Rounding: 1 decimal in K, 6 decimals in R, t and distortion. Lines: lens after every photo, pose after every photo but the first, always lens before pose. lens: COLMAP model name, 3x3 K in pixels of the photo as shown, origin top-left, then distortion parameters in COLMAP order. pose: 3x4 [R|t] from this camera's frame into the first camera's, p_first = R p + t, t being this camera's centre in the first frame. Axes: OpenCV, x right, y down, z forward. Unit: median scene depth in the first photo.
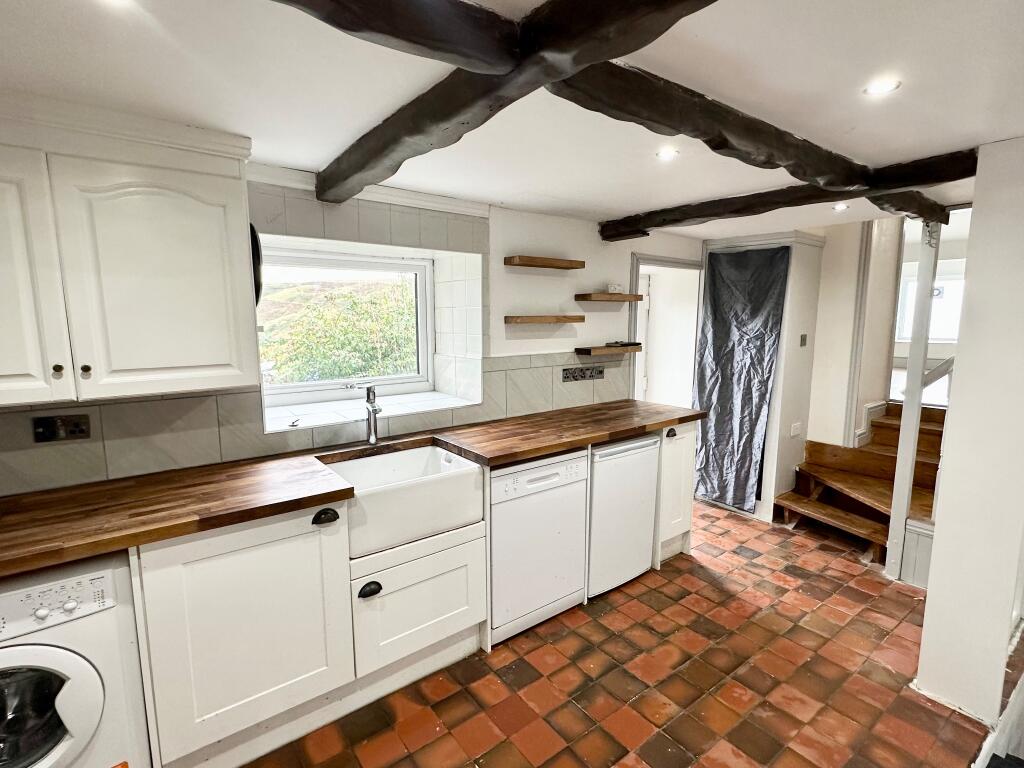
lens RADIAL K [[501.2, 0, 510.0], [0, 501.2, 385.6], [0, 0, 1]] dist [0.005572, -0.002706]
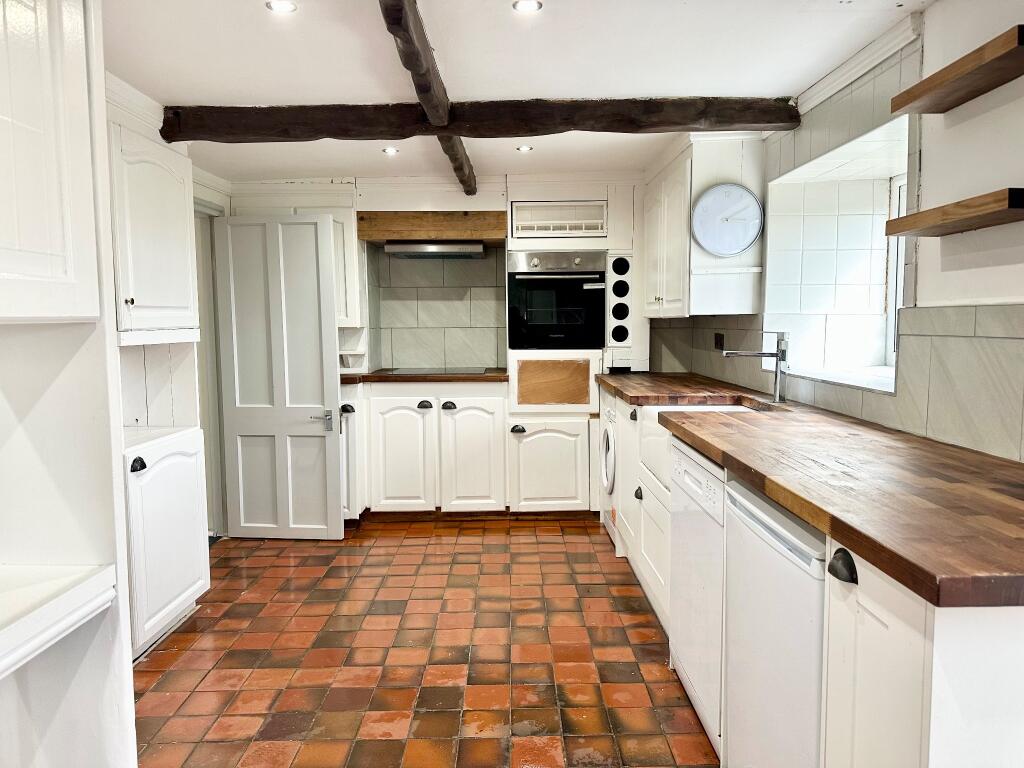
lens RADIAL K [[712.4, 0, 515.2], [0, 712.4, 375.1], [0, 0, 1]] dist [0.065303, -0.073769]
pose [[-0.595365, 0.066087, -0.800733, 0.811822], [-0.104688, 0.981735, 0.158864, -0.064191], [0.796606, 0.178409, -0.577572, 1.136733]]
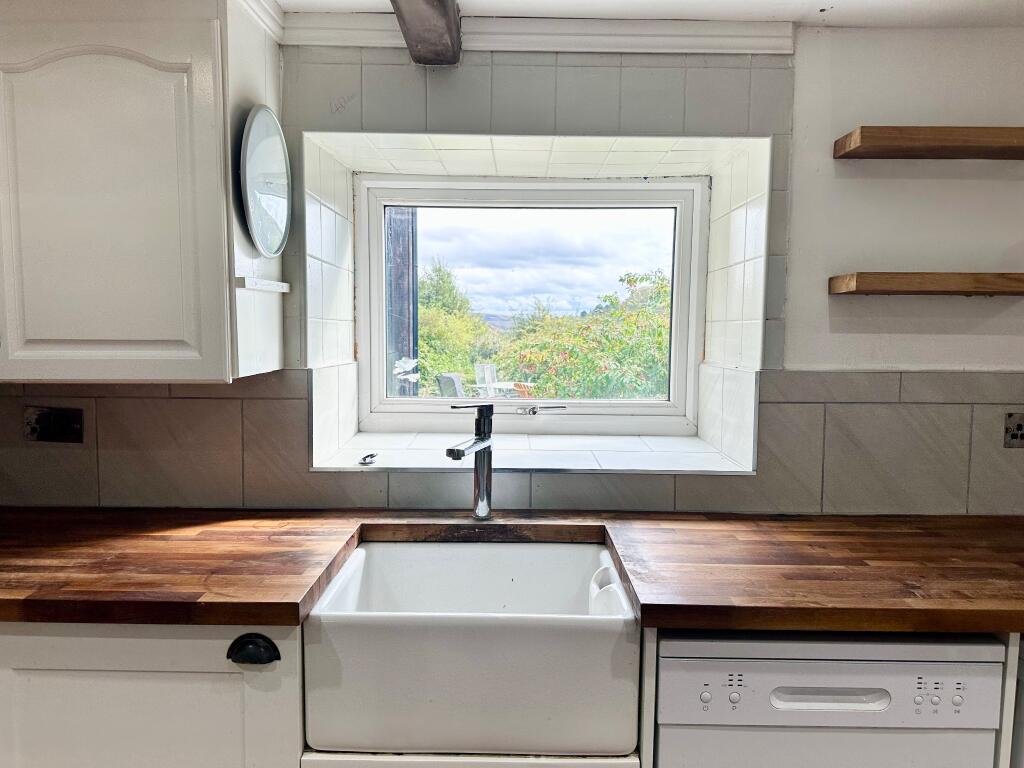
lens RADIAL K [[712.4, 0, 508.6], [0, 712.4, 387.1], [0, 0, 1]] dist [0.065303, -0.073769]
pose [[0.791560, 0.059660, -0.608172, 0.160021], [-0.095092, 0.995125, -0.026147, -0.002090], [0.603647, 0.078529, 0.793374, 0.357864]]
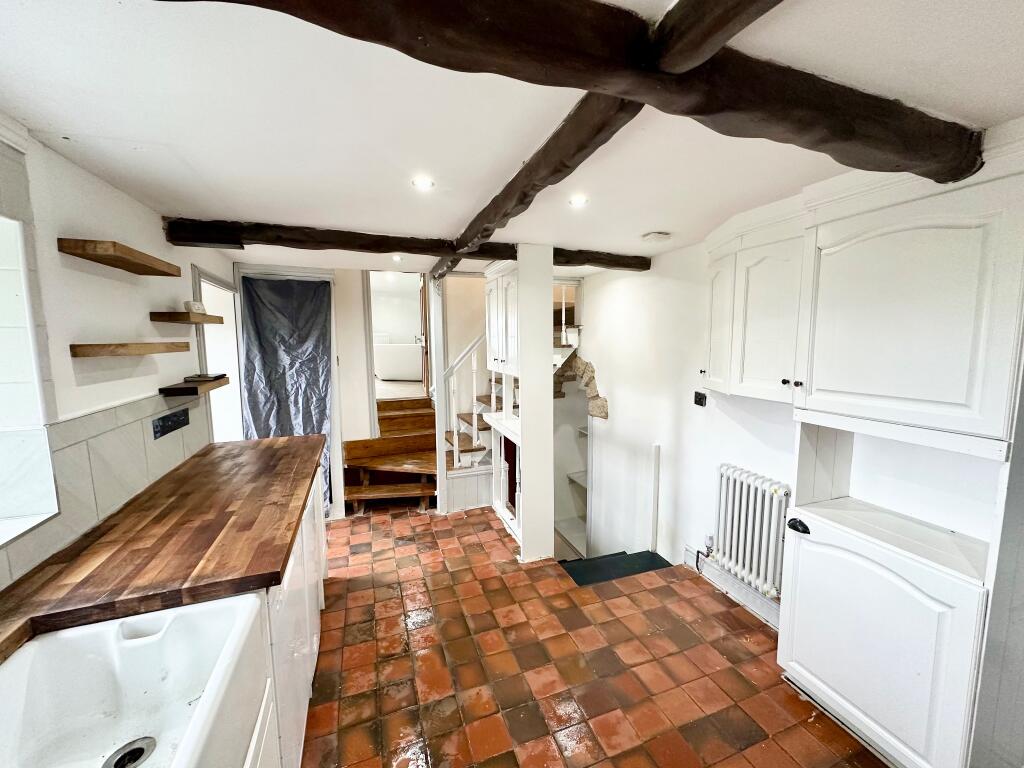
lens RADIAL K [[407.8, 0, 516.5], [0, 407.8, 380.4], [0, 0, 1]] dist [-0.000358, 0.000035]
pose [[0.278071, -0.101523, 0.955180, -0.319890], [0.141285, 0.987906, 0.063870, -0.060142], [-0.950113, 0.117193, 0.289052, 0.417905]]
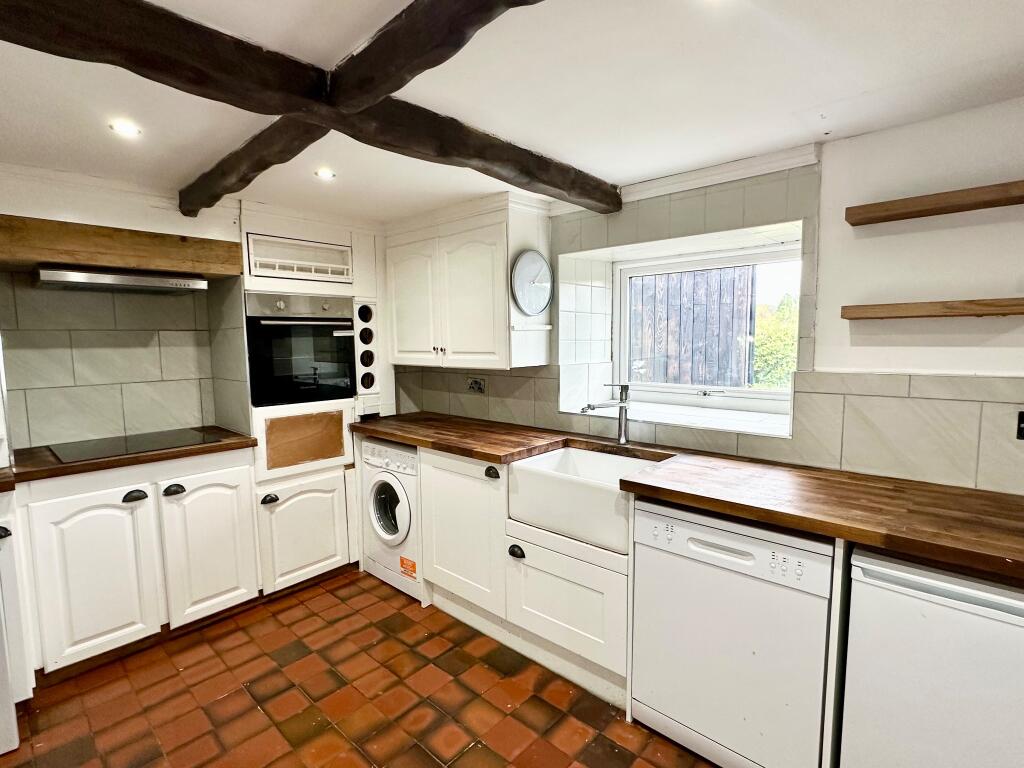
lens RADIAL K [[501.2, 0, 512.5], [0, 501.2, 384.7], [0, 0, 1]] dist [0.005572, -0.002706]
pose [[0.182250, 0.089581, -0.979163, 0.555328], [-0.125211, 0.989848, 0.067253, -0.034467], [0.975247, 0.110345, 0.191616, 0.494130]]
